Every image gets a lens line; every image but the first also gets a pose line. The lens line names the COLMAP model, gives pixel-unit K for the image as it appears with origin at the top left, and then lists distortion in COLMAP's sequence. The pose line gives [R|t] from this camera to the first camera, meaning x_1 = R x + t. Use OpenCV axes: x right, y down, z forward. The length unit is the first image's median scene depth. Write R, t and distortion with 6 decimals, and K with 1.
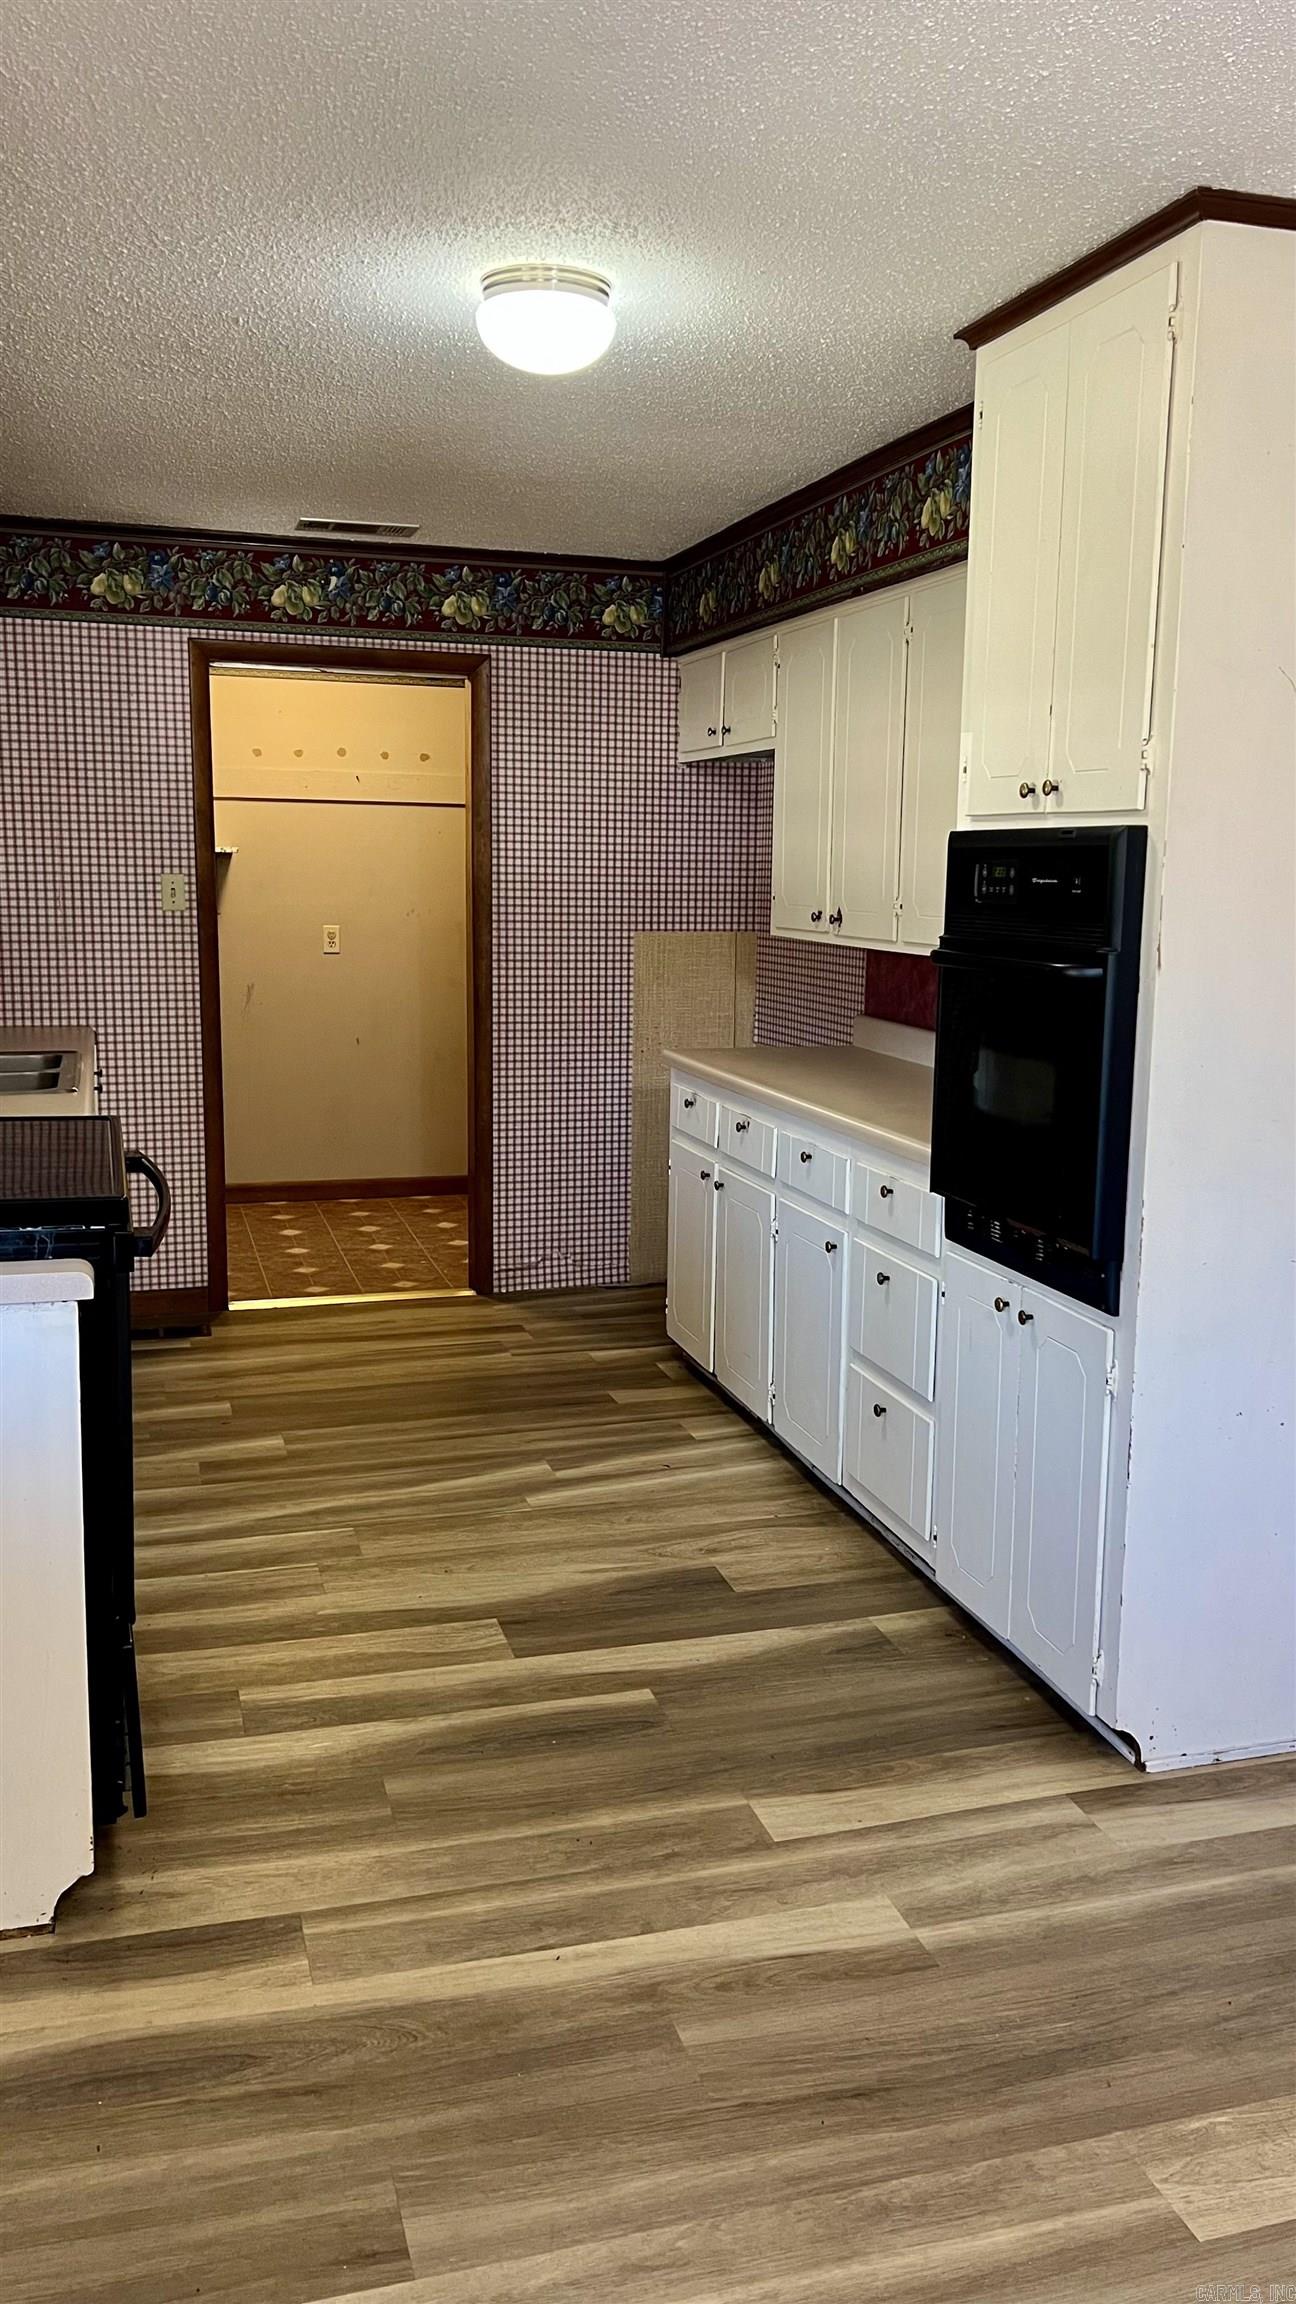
lens RADIAL K [[1774.3, 0, 648.0], [0, 1774.3, 1152.0], [0, 0, 1]] dist [0.102481, -0.170235]
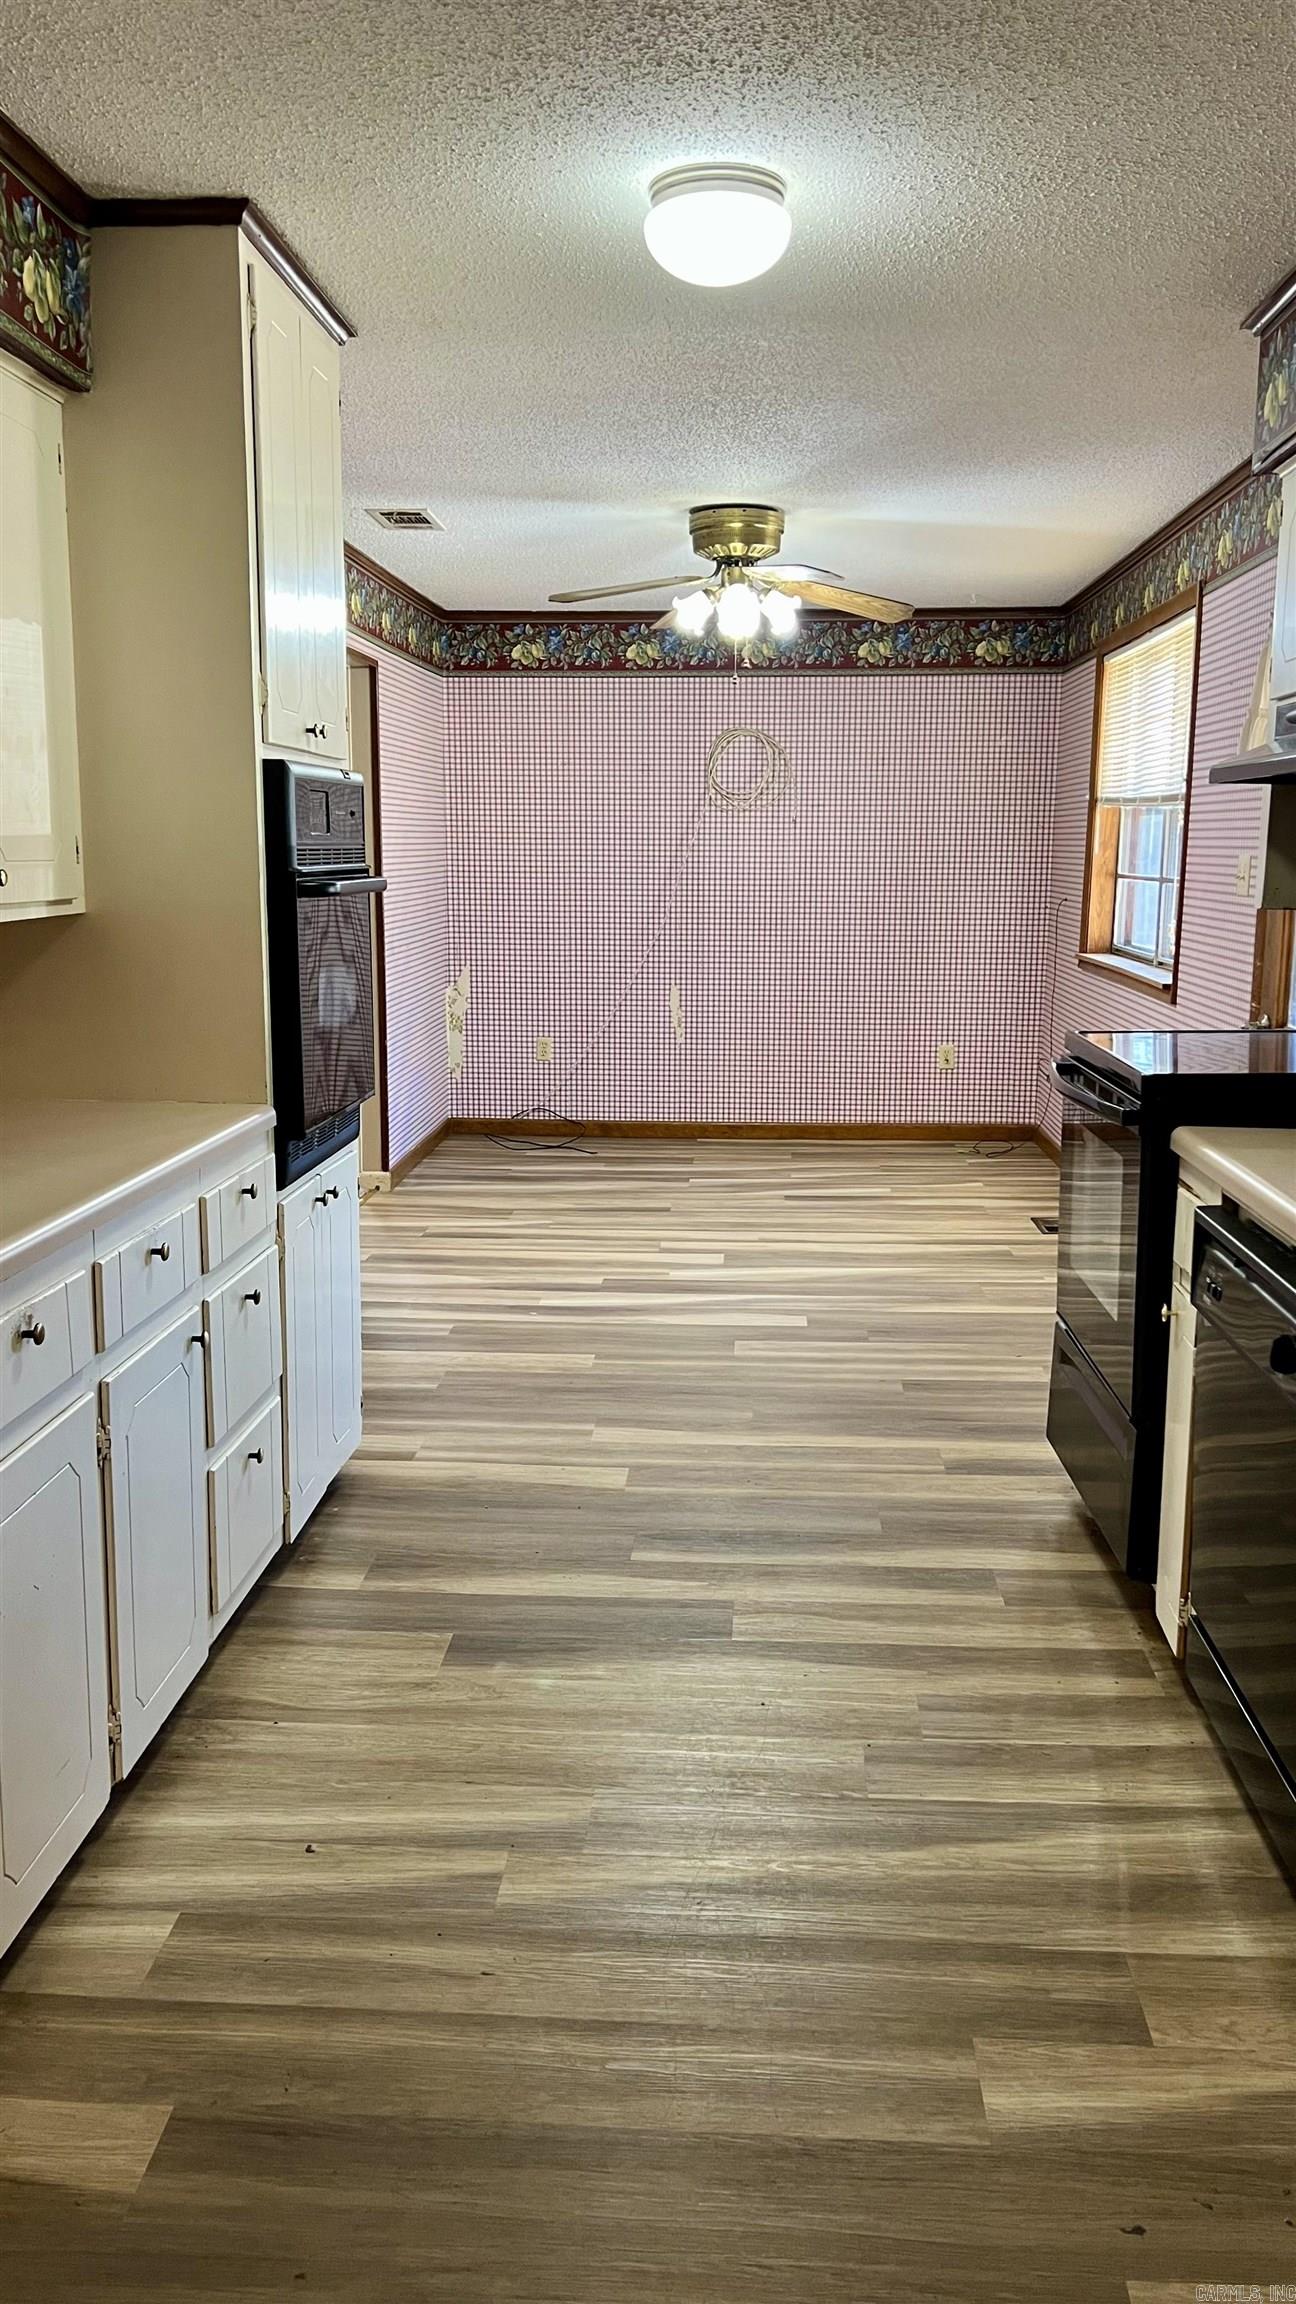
lens RADIAL K [[1776.9, 0, 648.0], [0, 1776.9, 1152.0], [0, 0, 1]] dist [0.026032, -0.033053]
pose [[-0.937376, -0.079967, 0.339015, -0.306521], [0.036576, 0.945311, 0.324112, -0.247369], [-0.346393, 0.316215, -0.883188, 1.605260]]
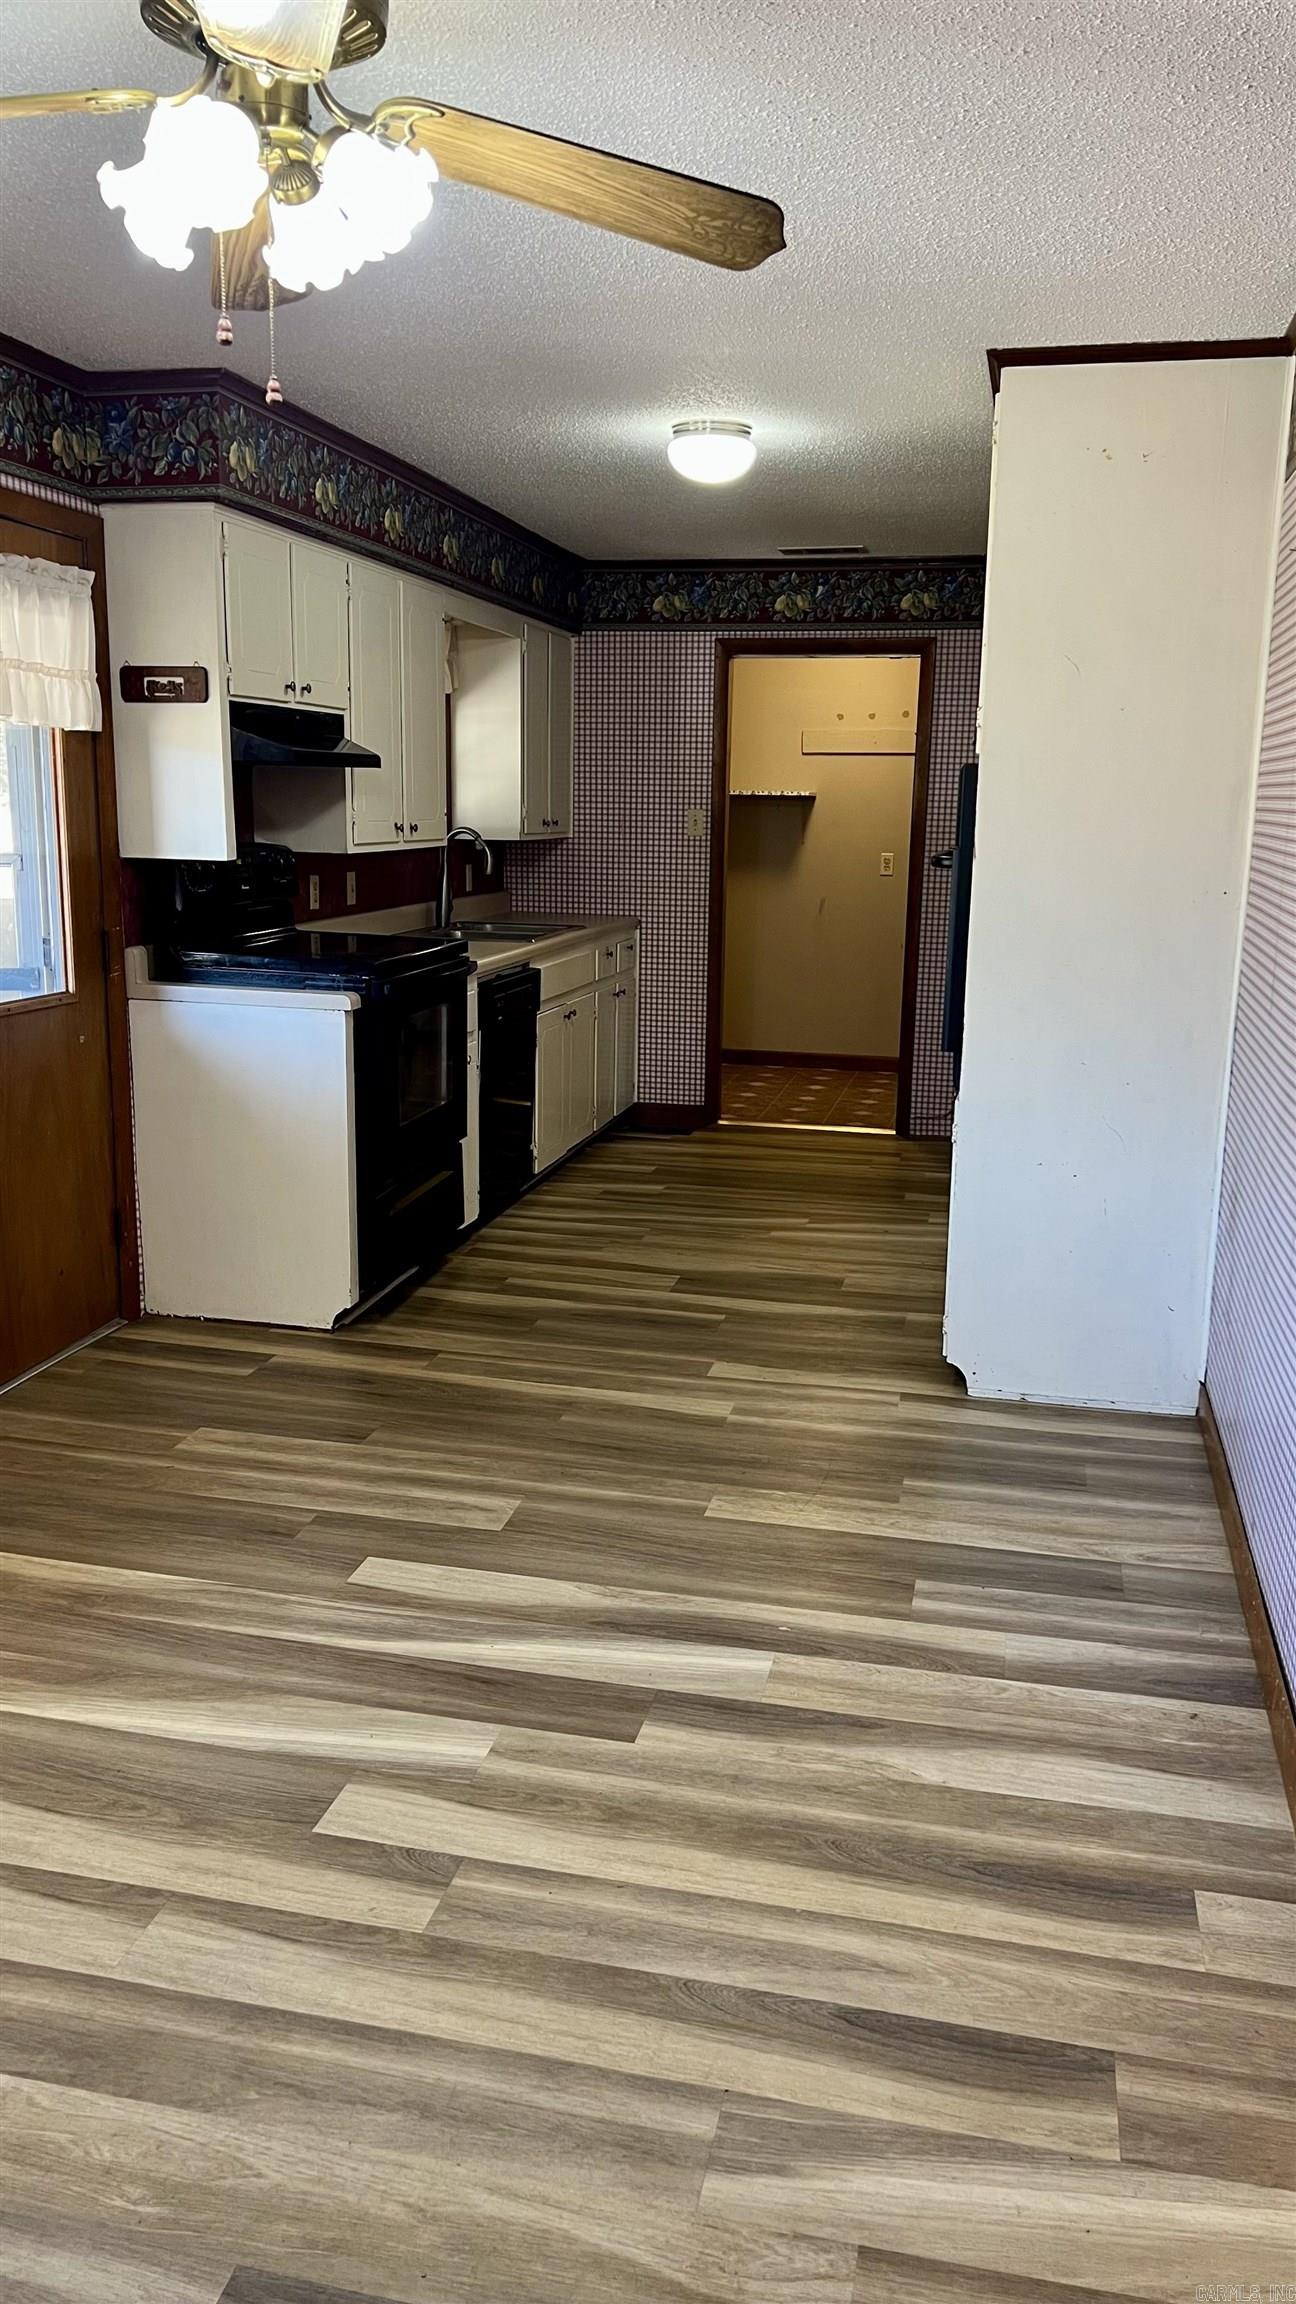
lens RADIAL K [[1694.4, 0, 643.2], [0, 1694.4, 1174.4], [0, 0, 1]] dist [0.220226, -0.573470]
pose [[0.871321, 0.106976, -0.478911, 0.556650], [-0.085682, 0.994123, 0.066173, 0.068129], [0.483175, -0.016624, 0.875366, -0.313680]]
